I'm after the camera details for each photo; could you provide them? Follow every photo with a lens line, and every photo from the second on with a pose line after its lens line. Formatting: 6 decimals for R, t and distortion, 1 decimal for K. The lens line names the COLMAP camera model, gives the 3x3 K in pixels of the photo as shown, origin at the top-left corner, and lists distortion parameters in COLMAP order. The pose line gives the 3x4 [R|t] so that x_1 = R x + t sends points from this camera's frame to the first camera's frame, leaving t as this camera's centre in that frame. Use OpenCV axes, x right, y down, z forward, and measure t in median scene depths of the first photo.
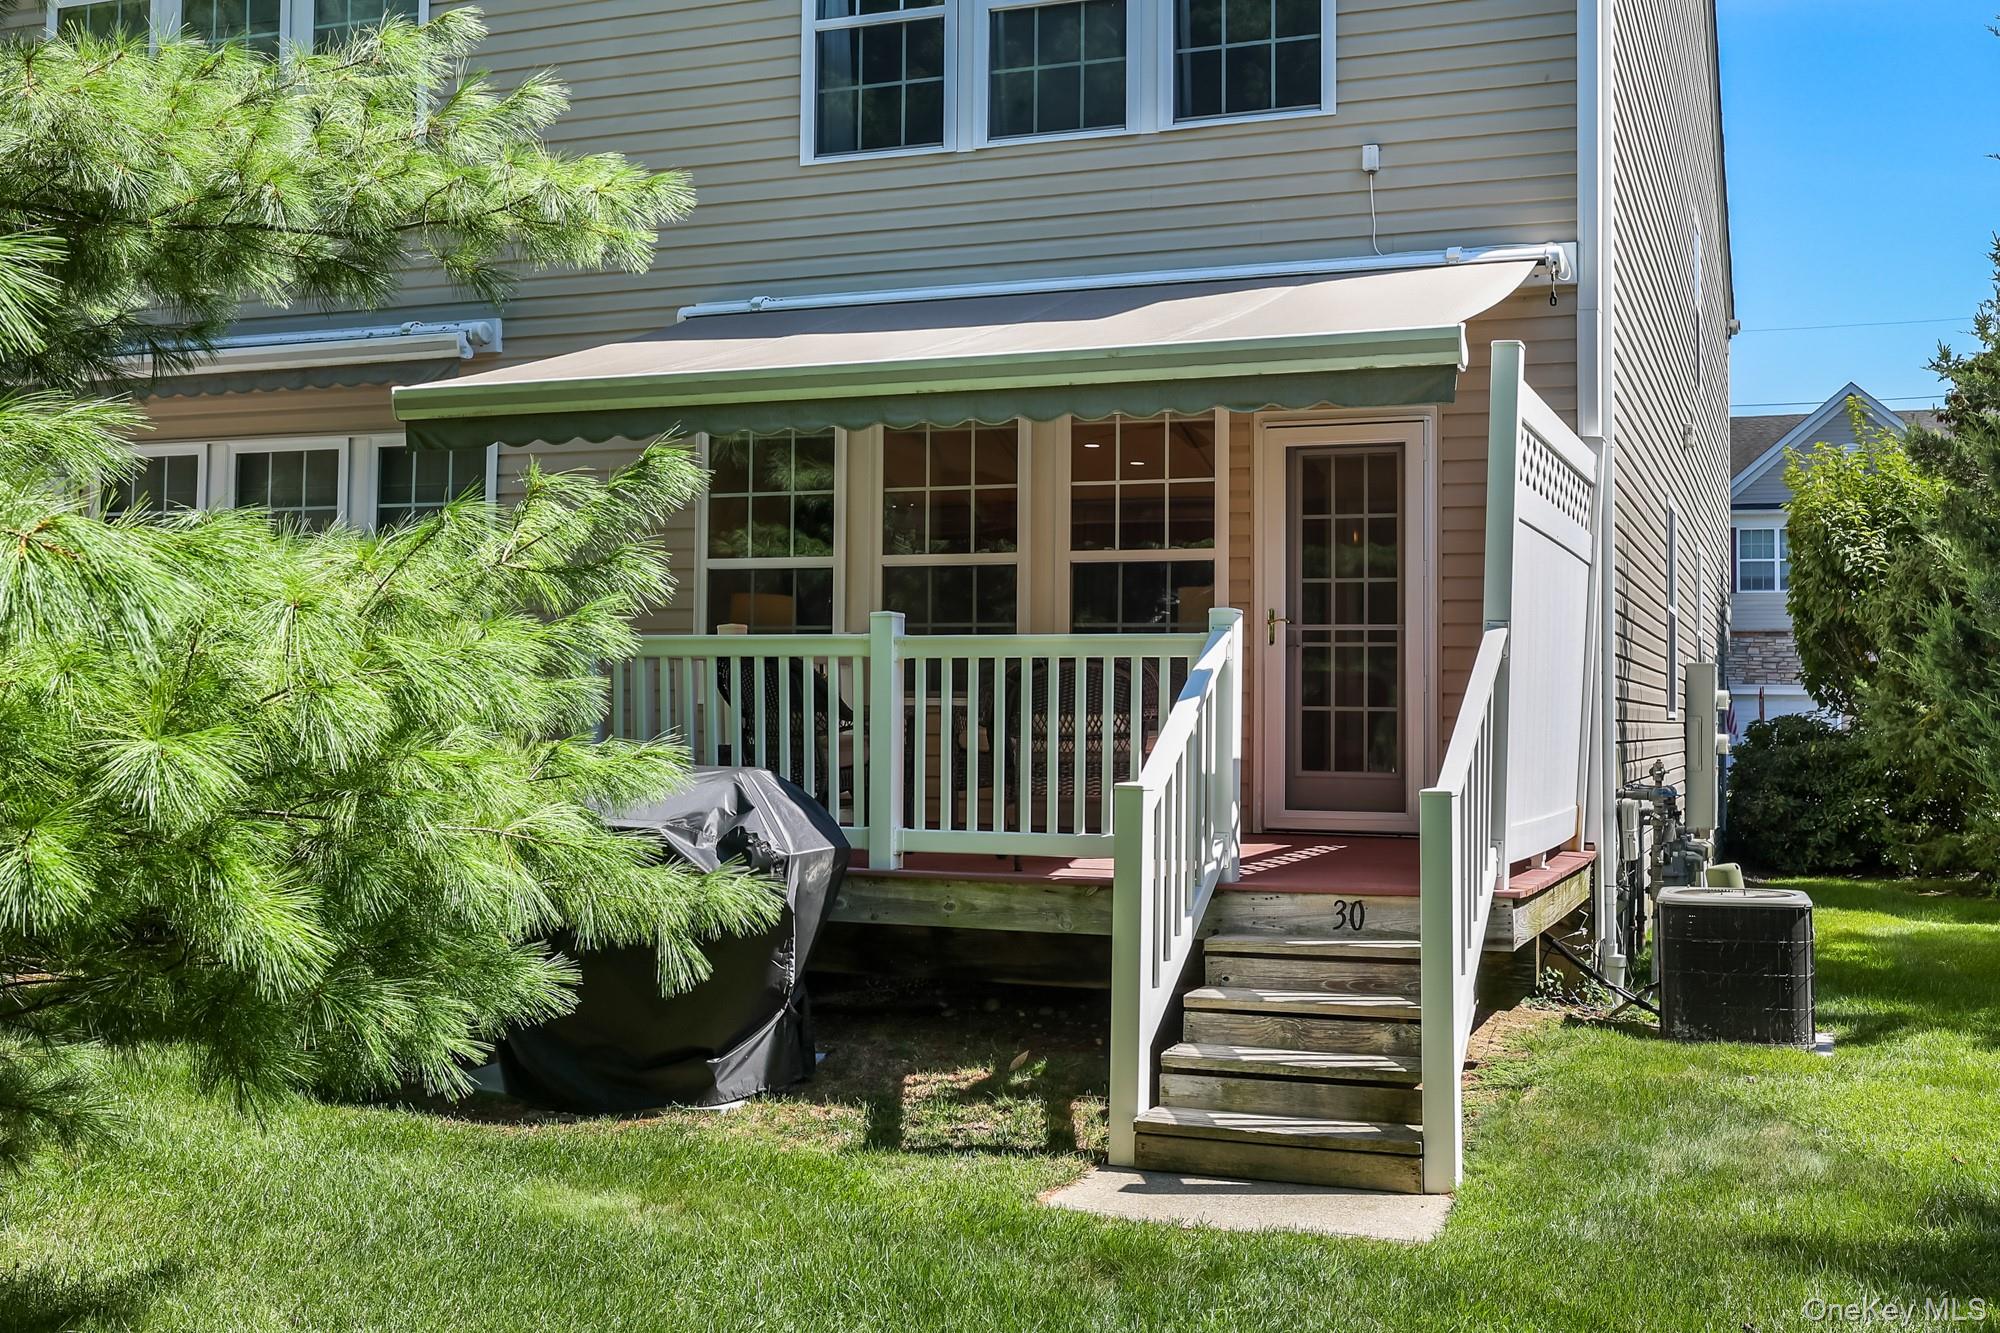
lens RADIAL K [[1817.0, 0, 999.7], [0, 1817.0, 667.0], [0, 0, 1]] dist [0.016837, 0.000000]
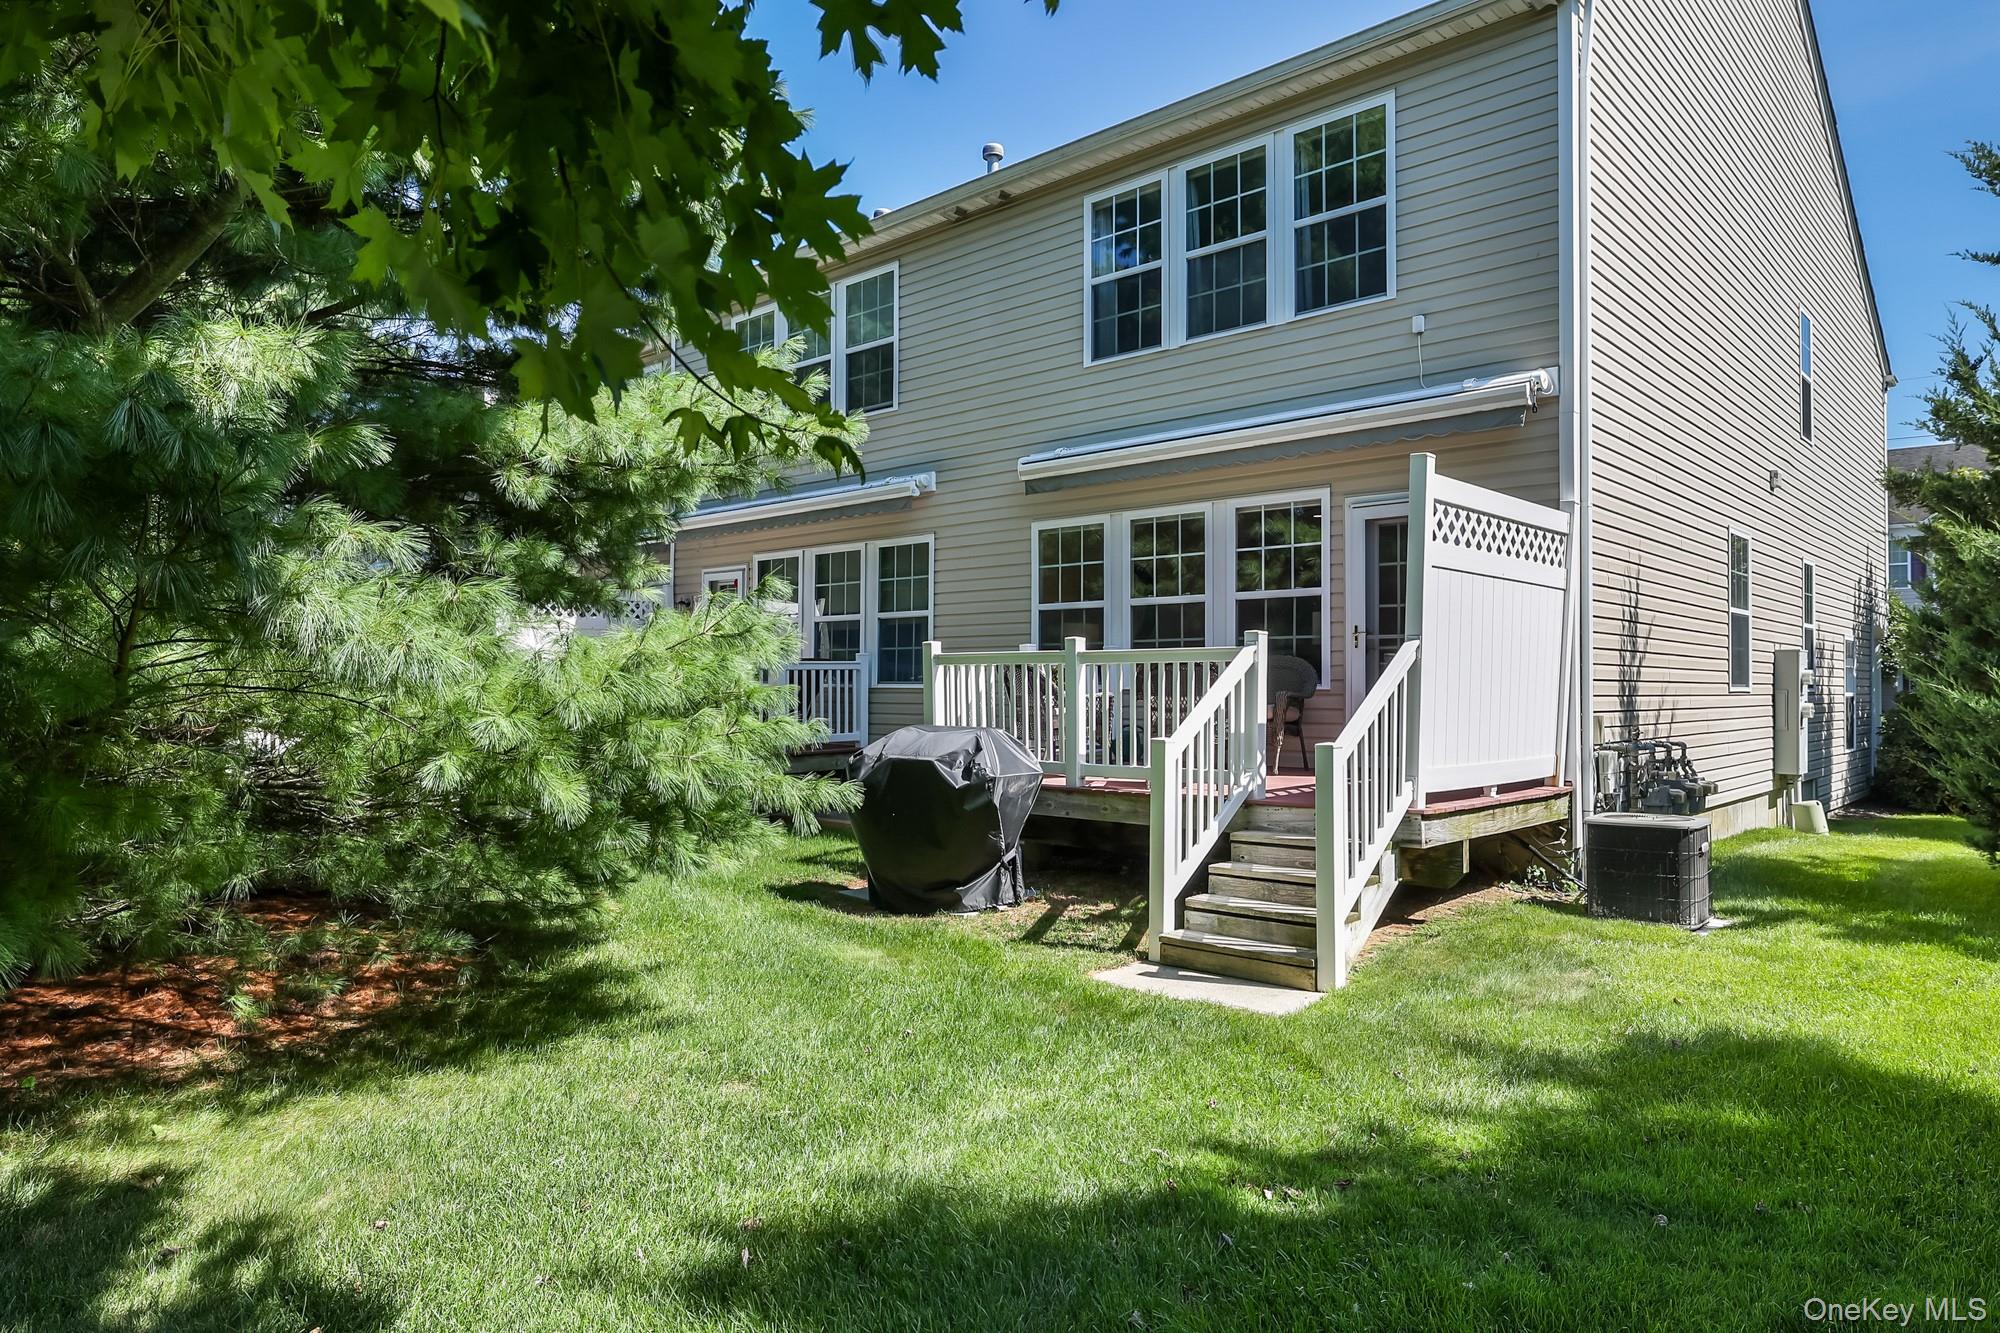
lens RADIAL K [[1238.2, 0, 1001.3], [0, 1238.2, 676.5], [0, 0, 1]] dist [0.005198, 0.001590]
pose [[0.913903, -0.011630, -0.405765, 0.367983], [0.018182, 0.999759, 0.012296, -0.008703], [0.405524, -0.018615, 0.913895, -0.101364]]
